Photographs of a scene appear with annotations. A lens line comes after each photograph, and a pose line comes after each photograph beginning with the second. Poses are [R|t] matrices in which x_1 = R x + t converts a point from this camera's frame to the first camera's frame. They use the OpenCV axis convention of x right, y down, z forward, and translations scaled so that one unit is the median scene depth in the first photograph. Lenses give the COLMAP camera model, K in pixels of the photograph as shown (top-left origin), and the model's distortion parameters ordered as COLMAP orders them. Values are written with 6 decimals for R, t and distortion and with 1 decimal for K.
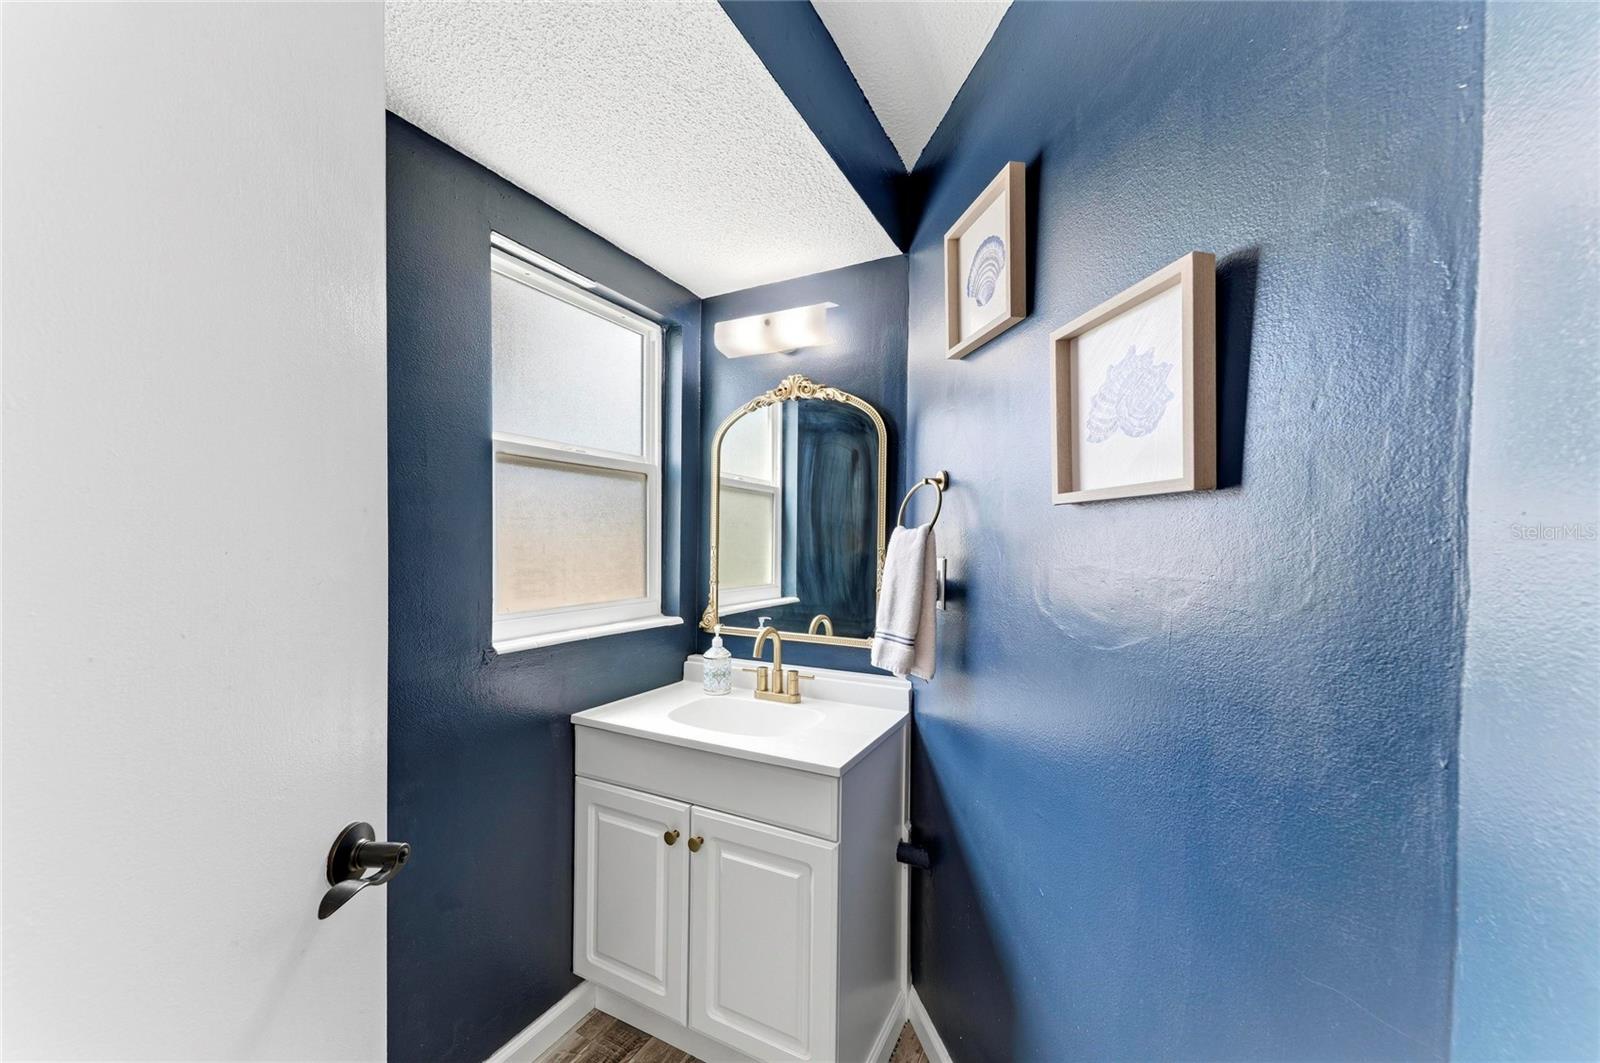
lens RADIAL K [[598.9, 0, 796.1], [0, 598.9, 542.4], [0, 0, 1]] dist [0.011866, 0.000186]
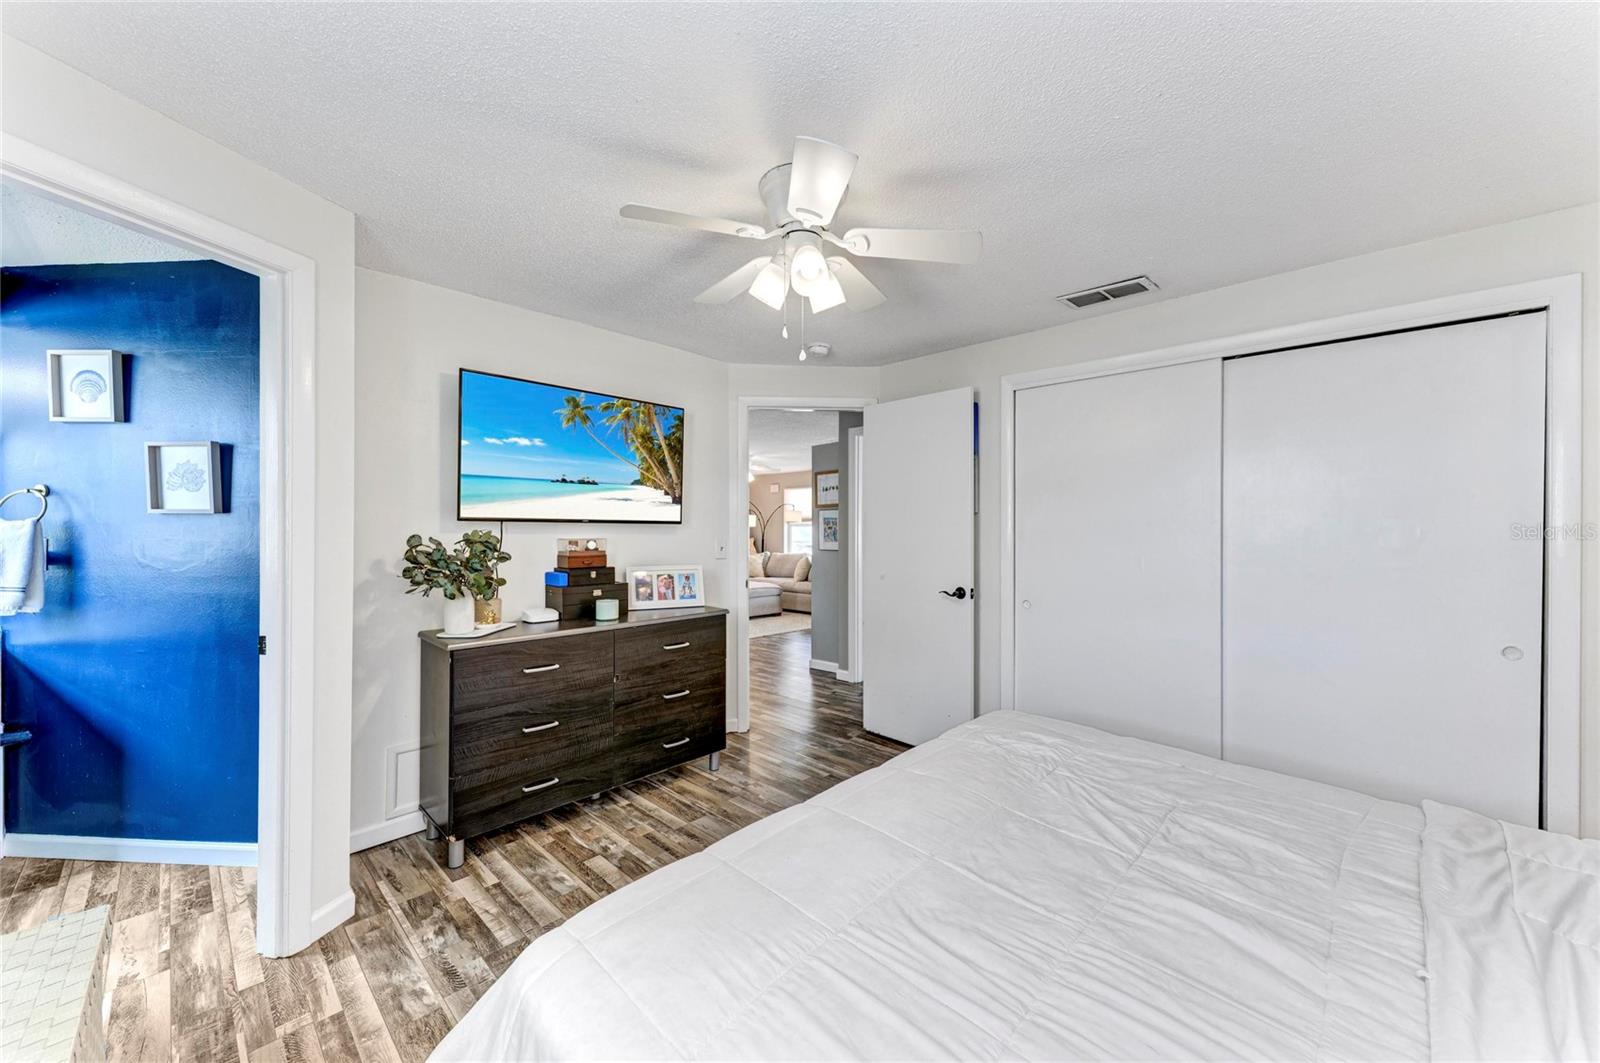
lens RADIAL K [[598.9, 0, 796.1], [0, 598.9, 542.4], [0, 0, 1]] dist [0.011866, 0.000186]
pose [[0.280433, -0.033430, 0.959291, -1.034894], [-0.003255, 0.999354, 0.035778, -0.037565], [-0.959868, -0.013156, 0.280143, -1.903212]]
